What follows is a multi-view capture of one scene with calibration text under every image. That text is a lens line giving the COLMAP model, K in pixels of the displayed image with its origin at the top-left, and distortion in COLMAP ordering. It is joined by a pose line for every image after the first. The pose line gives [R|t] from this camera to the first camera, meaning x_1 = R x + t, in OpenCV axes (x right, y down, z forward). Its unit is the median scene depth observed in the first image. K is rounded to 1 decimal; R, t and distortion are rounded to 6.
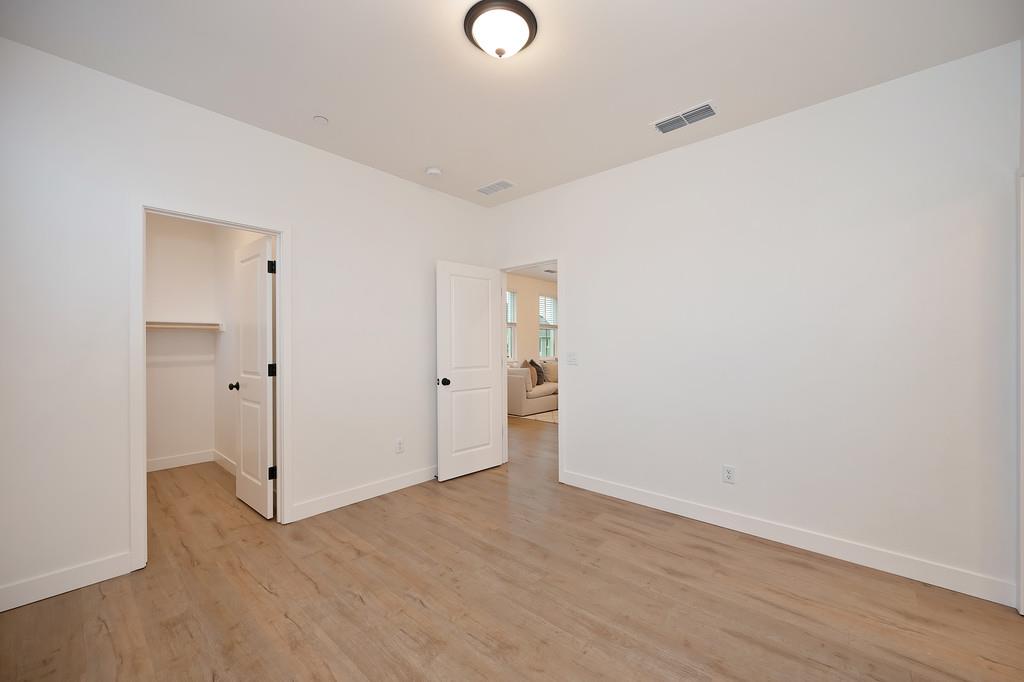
lens RADIAL K [[406.1, 0, 512.0], [0, 406.1, 341.0], [0, 0, 1]] dist [-0.001704, -0.000277]
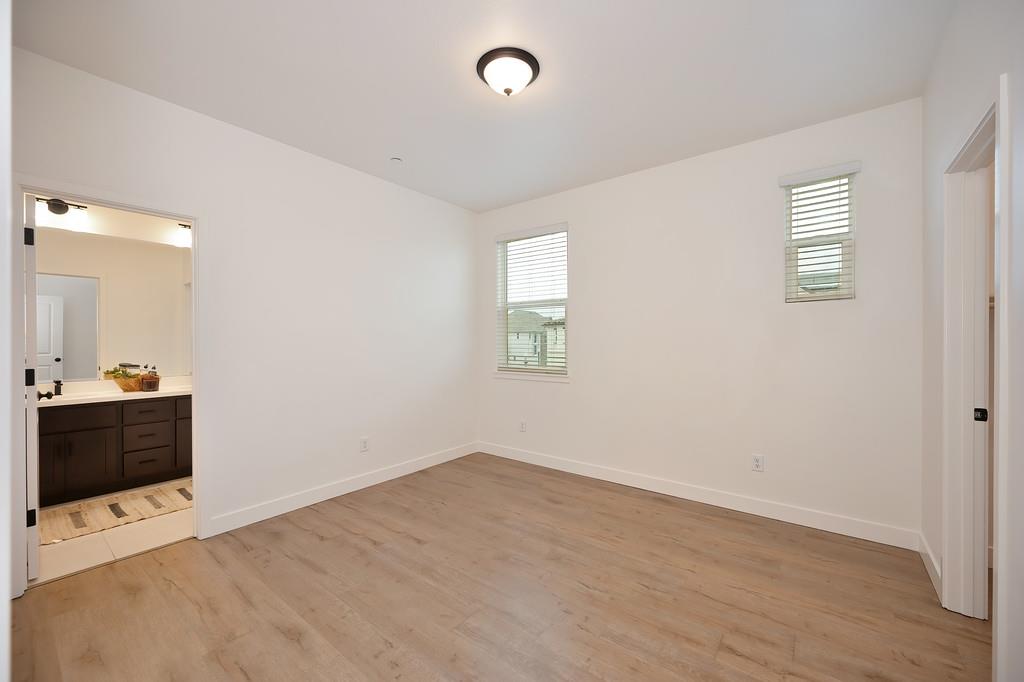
lens RADIAL K [[406.1, 0, 512.0], [0, 406.1, 341.0], [0, 0, 1]] dist [-0.001704, -0.000277]
pose [[-0.997940, 0.002695, -0.064105, 0.032755], [0.003439, 0.999928, -0.011496, 0.018931], [0.064069, -0.011693, -0.997877, 1.930348]]
